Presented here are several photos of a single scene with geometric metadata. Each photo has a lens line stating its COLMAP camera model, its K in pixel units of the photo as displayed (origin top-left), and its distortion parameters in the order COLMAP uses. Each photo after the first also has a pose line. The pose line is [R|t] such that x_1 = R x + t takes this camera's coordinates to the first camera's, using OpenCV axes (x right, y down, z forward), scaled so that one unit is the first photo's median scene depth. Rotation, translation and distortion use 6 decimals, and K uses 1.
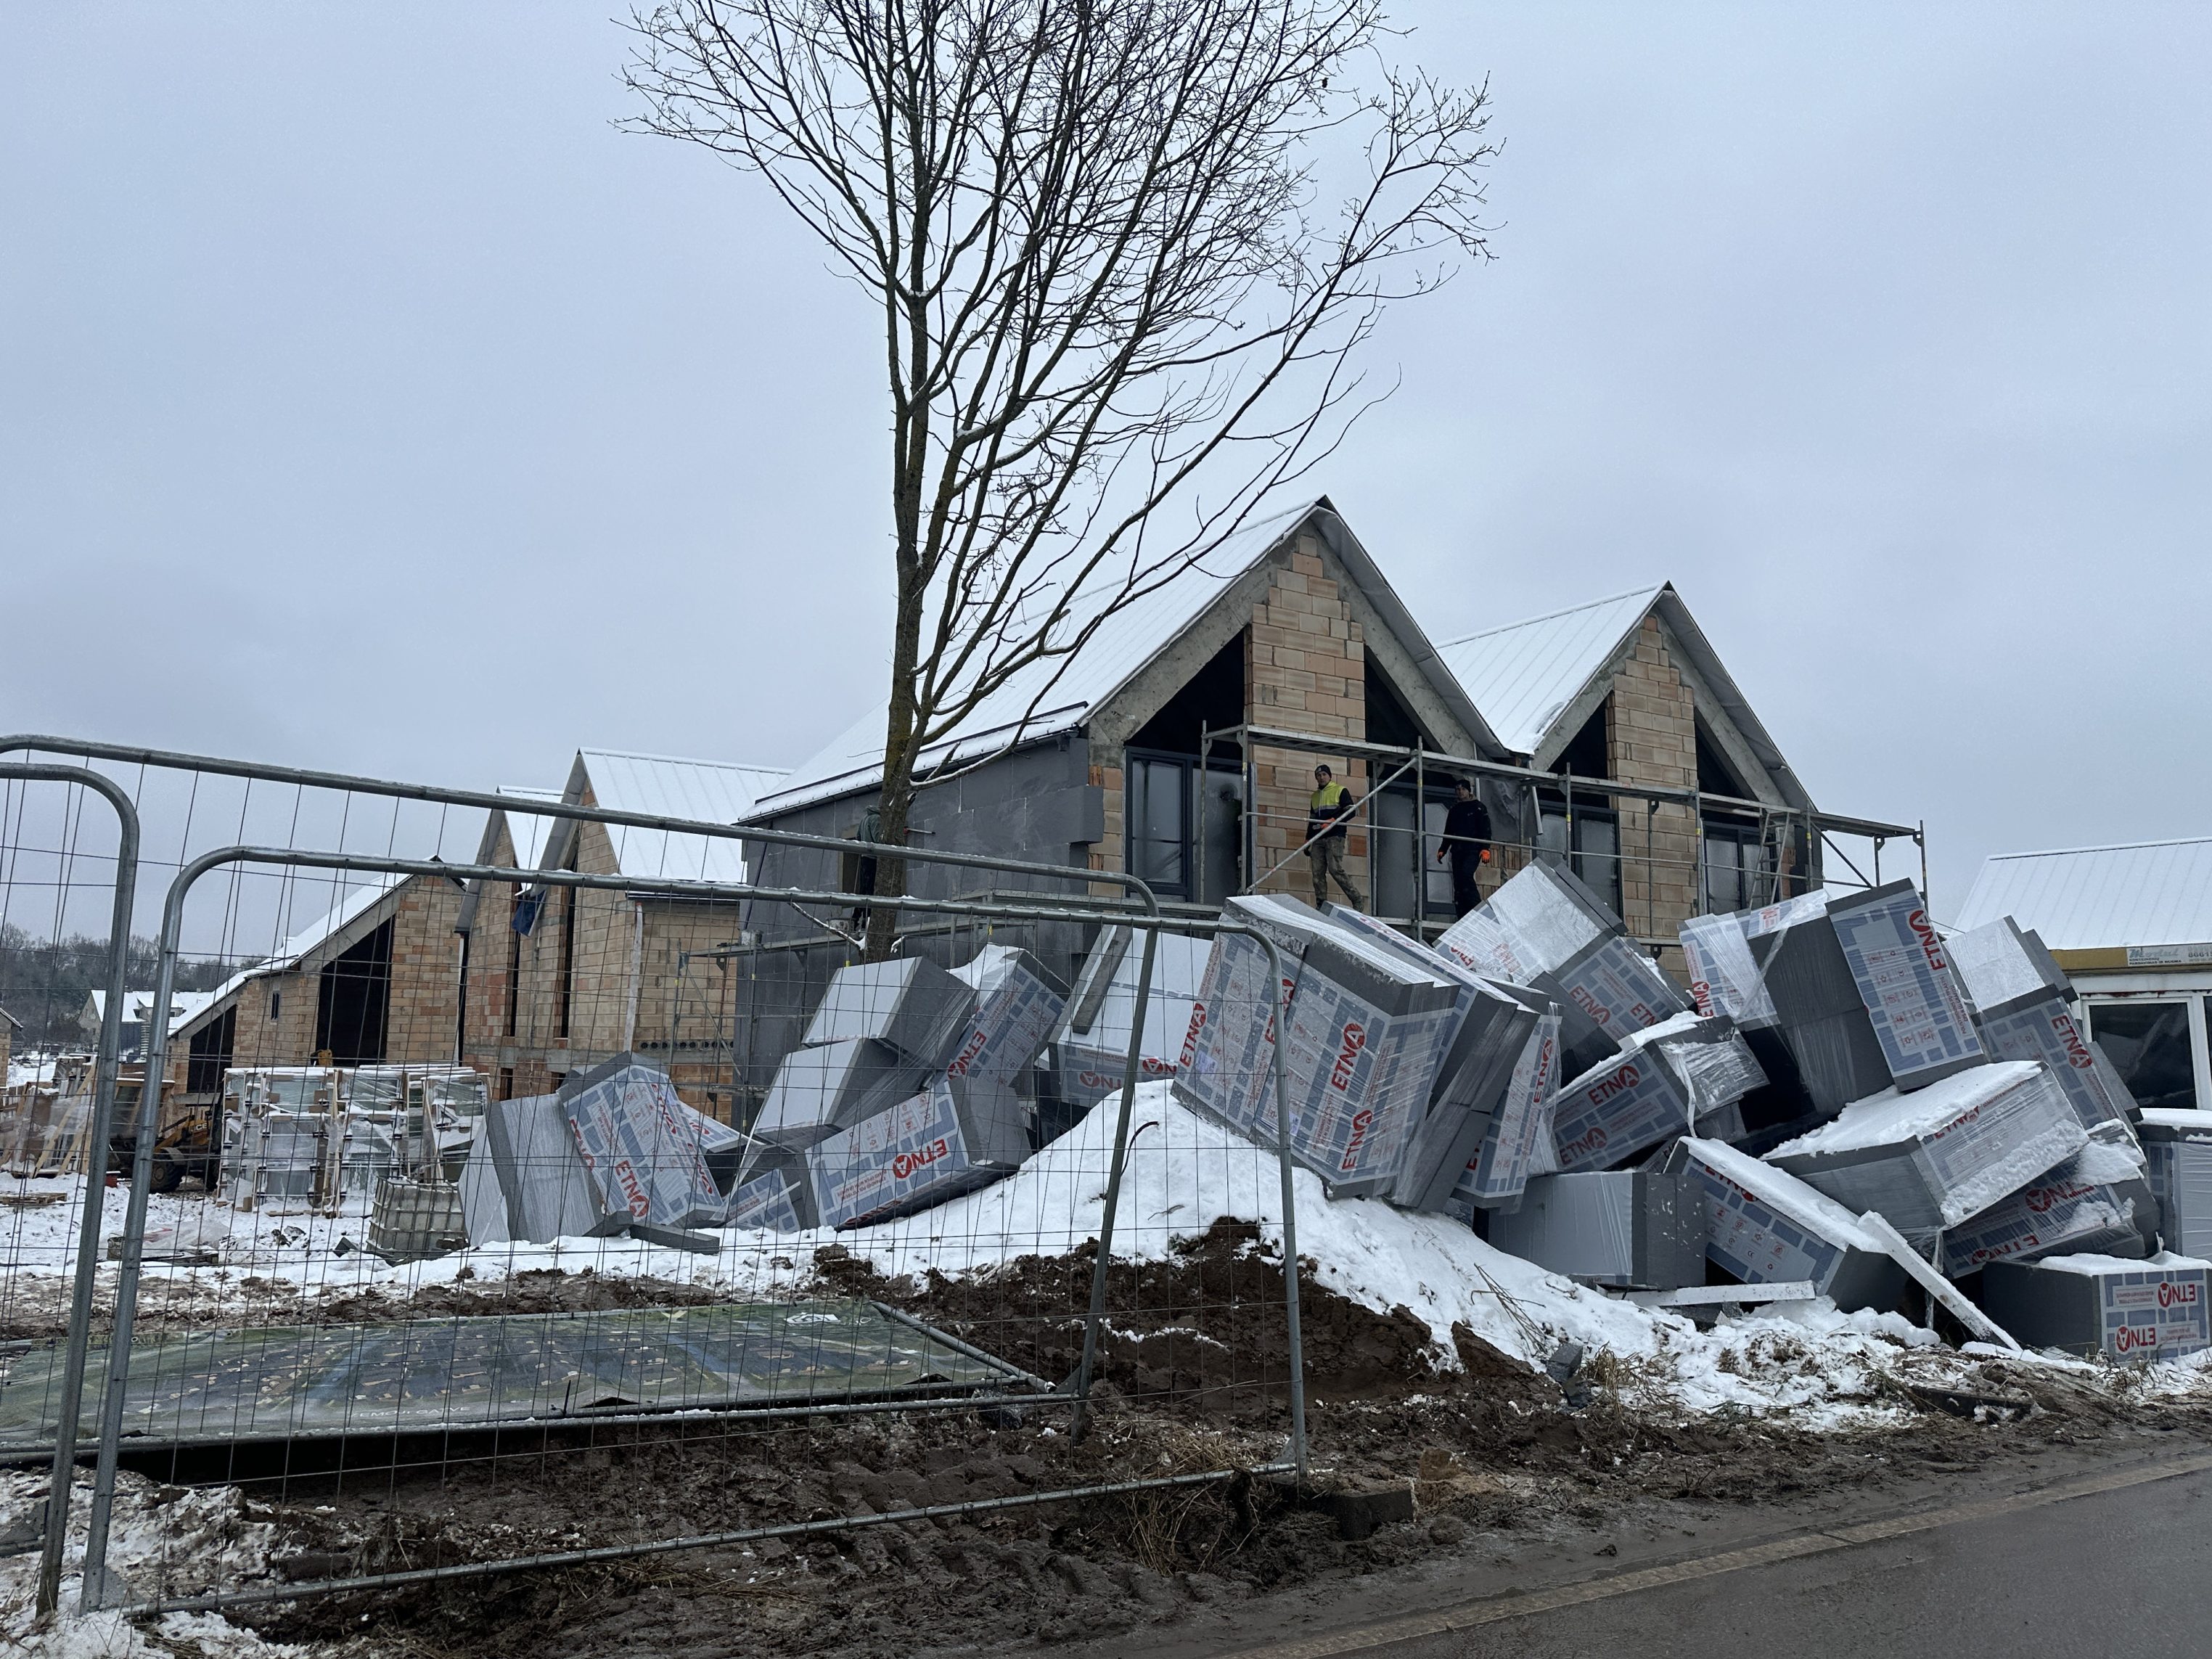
lens RADIAL K [[1586.8, 0, 1106.0], [0, 1586.8, 829.5], [0, 0, 1]] dist [0.183269, -0.360989]
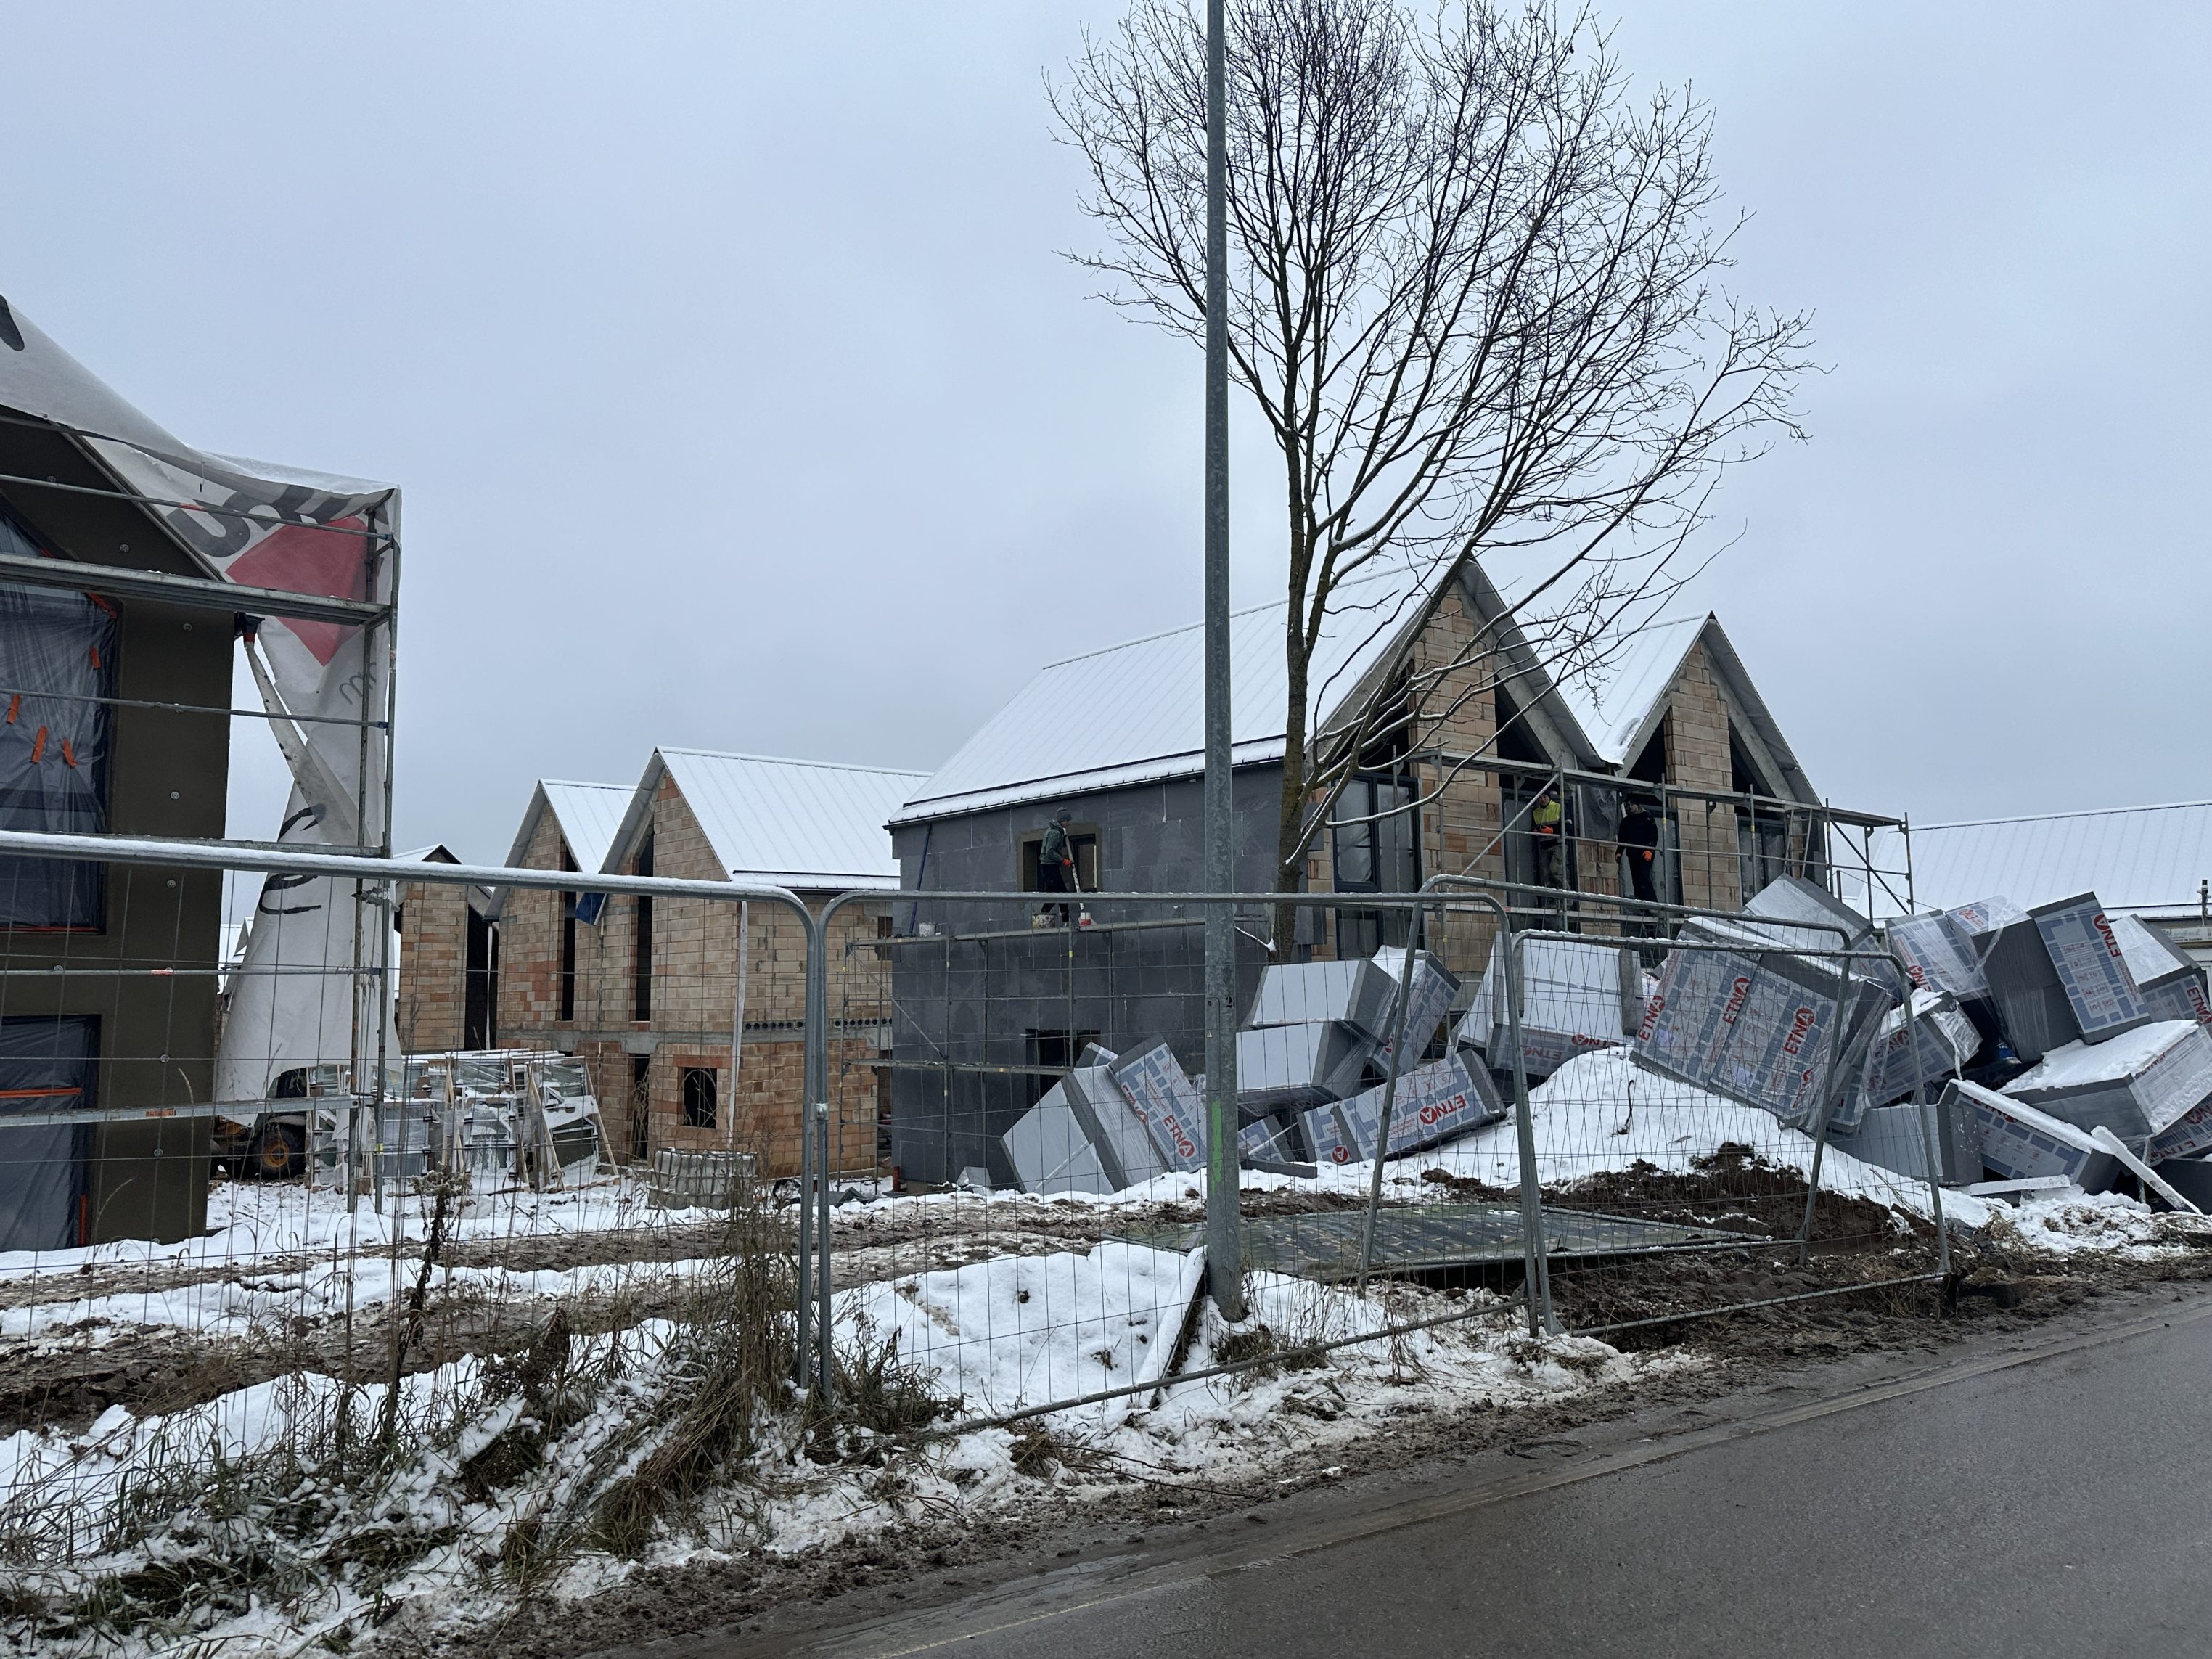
lens RADIAL K [[1633.1, 0, 1106.0], [0, 1633.1, 829.5], [0, 0, 1]] dist [0.134049, -0.197776]
pose [[0.993539, -0.010644, 0.112988, -0.489807], [0.007926, 0.999669, 0.024479, -0.062672], [-0.113211, -0.023425, 0.993295, -0.320190]]
